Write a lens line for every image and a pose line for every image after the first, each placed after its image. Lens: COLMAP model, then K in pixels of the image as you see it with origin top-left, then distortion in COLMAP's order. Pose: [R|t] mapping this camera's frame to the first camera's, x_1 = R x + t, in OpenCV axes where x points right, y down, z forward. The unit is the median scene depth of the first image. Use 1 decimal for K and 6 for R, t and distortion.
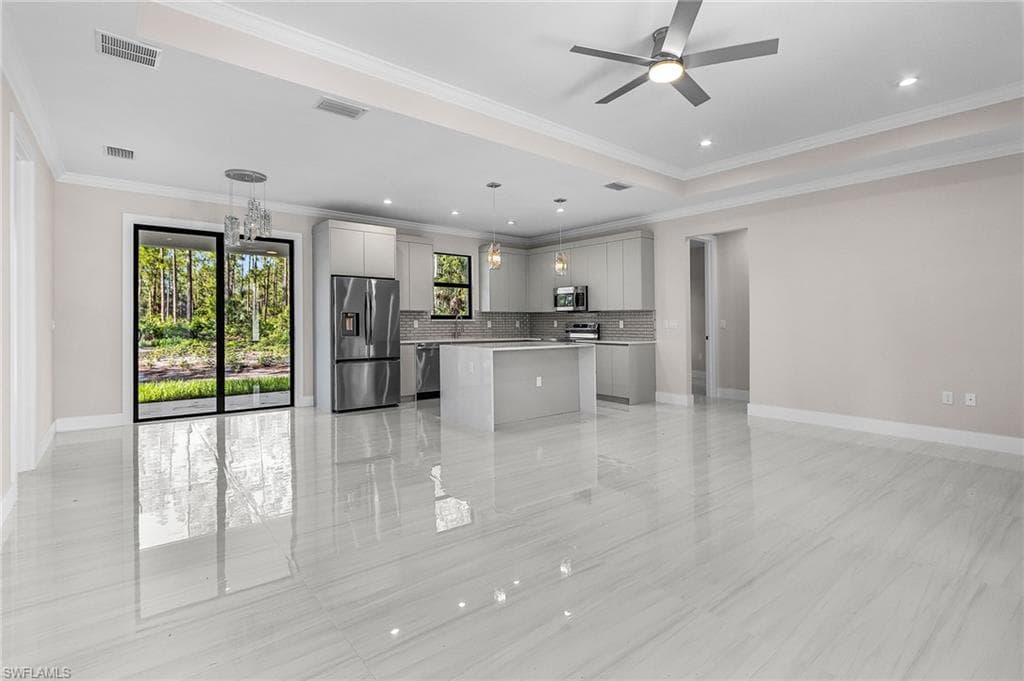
lens RADIAL K [[486.6, 0, 509.8], [0, 486.6, 328.3], [0, 0, 1]] dist [0.000085, -0.000315]
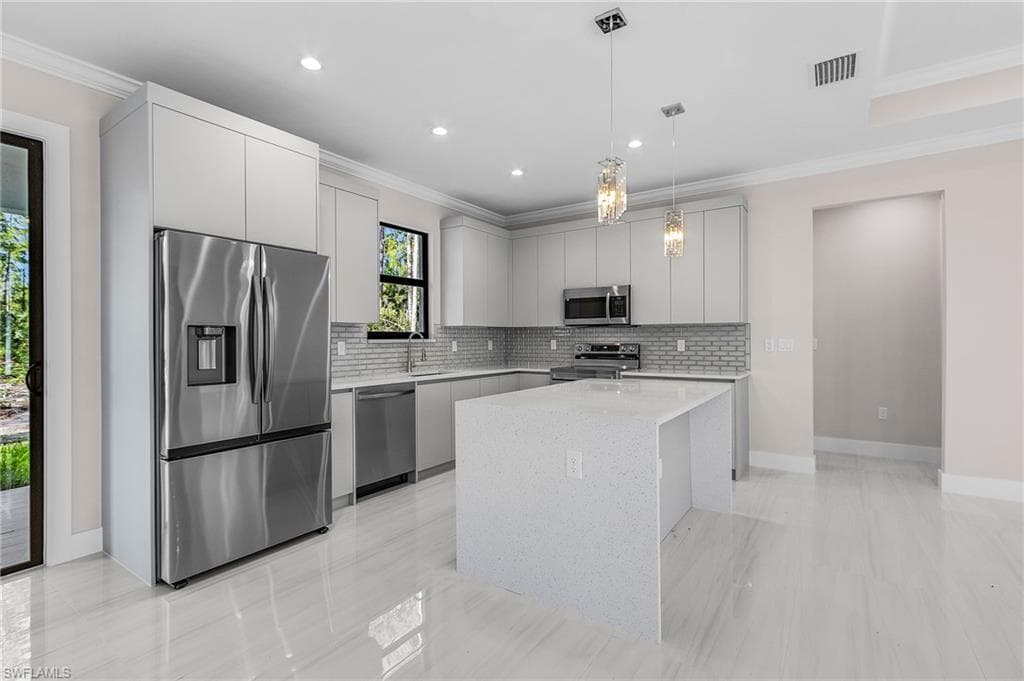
lens RADIAL K [[472.4, 0, 508.2], [0, 472.4, 336.4], [0, 0, 1]] dist [-0.001285, -0.000458]
pose [[0.958320, -0.003924, 0.285670, -0.180146], [0.009336, 0.999802, -0.017585, -0.012065], [-0.285544, 0.019519, 0.958167, 0.494993]]
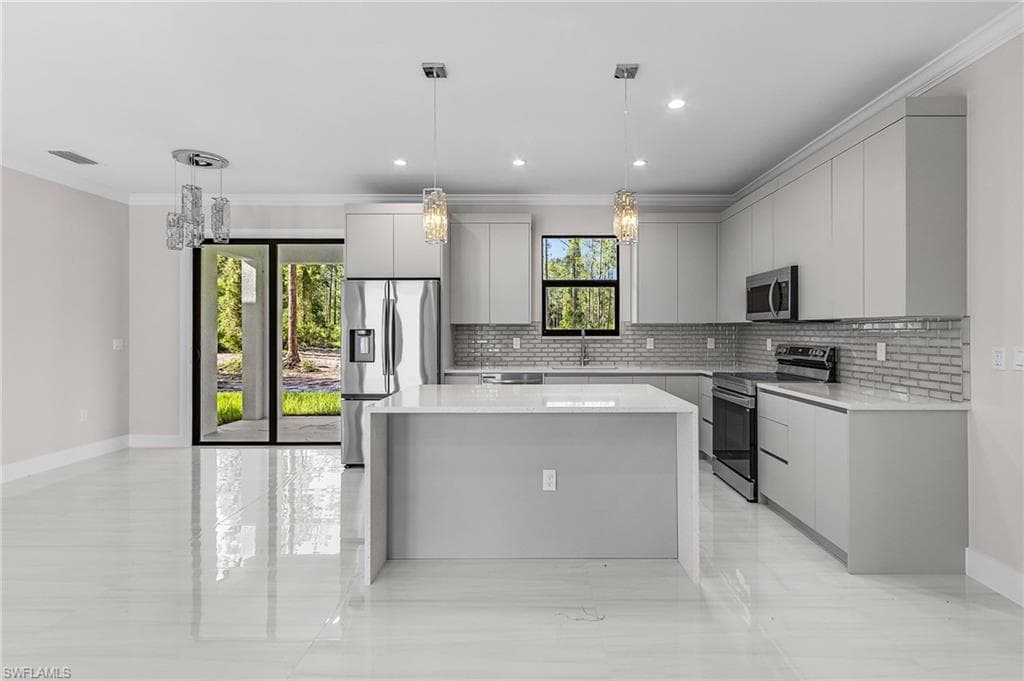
lens RADIAL K [[483.8, 0, 535.0], [0, 483.8, 332.1], [0, 0, 1]] dist [0.000869, -0.000152]
pose [[0.781804, 0.000937, -0.623523, 0.272598], [-0.008251, 0.999927, -0.008842, -0.020036], [0.623469, 0.012057, 0.781755, 0.527235]]
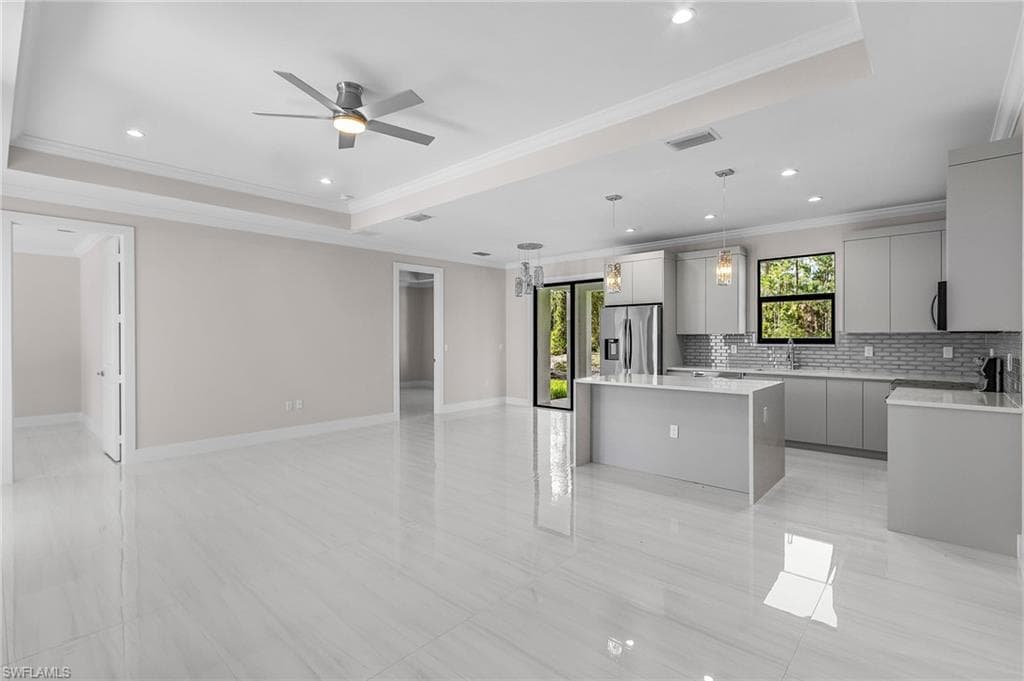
lens RADIAL K [[472.4, 0, 508.2], [0, 472.4, 336.4], [0, 0, 1]] dist [-0.001285, -0.000458]
pose [[0.156269, -0.000925, -0.987714, 0.611428], [-0.009904, 0.999948, -0.002503, -0.027187], [0.987665, 0.010173, 0.156252, 0.521411]]
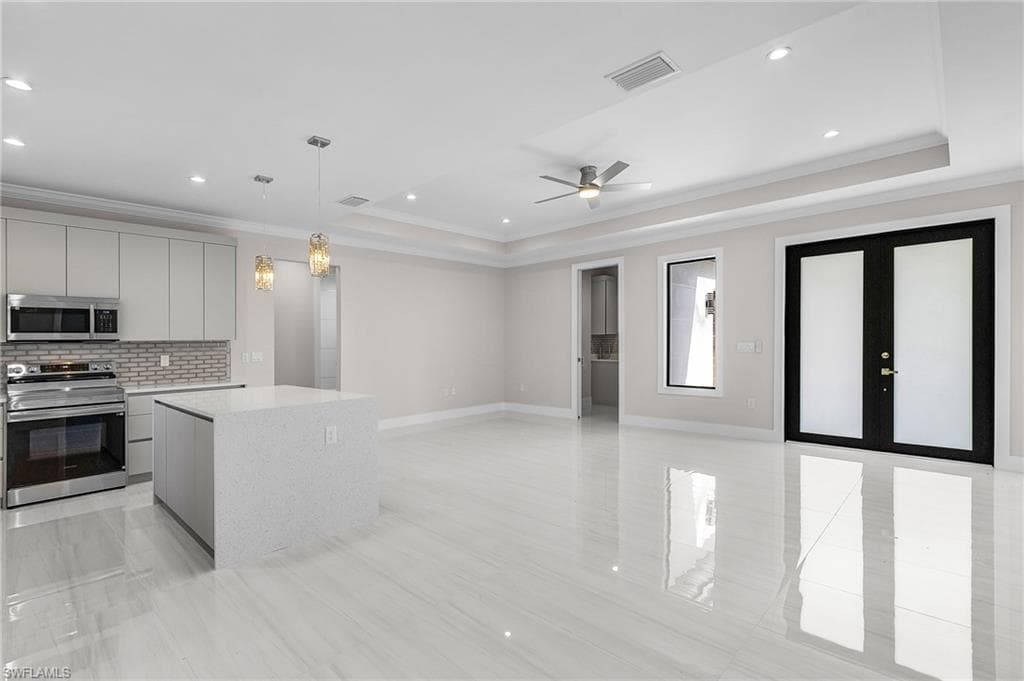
lens RADIAL K [[472.4, 0, 508.2], [0, 472.4, 336.4], [0, 0, 1]] dist [-0.001285, -0.000458]
pose [[-0.133704, 0.014890, 0.990909, -0.519272], [0.033683, 0.999378, -0.010472, -0.020323], [-0.990449, 0.031977, -0.134123, 0.652014]]
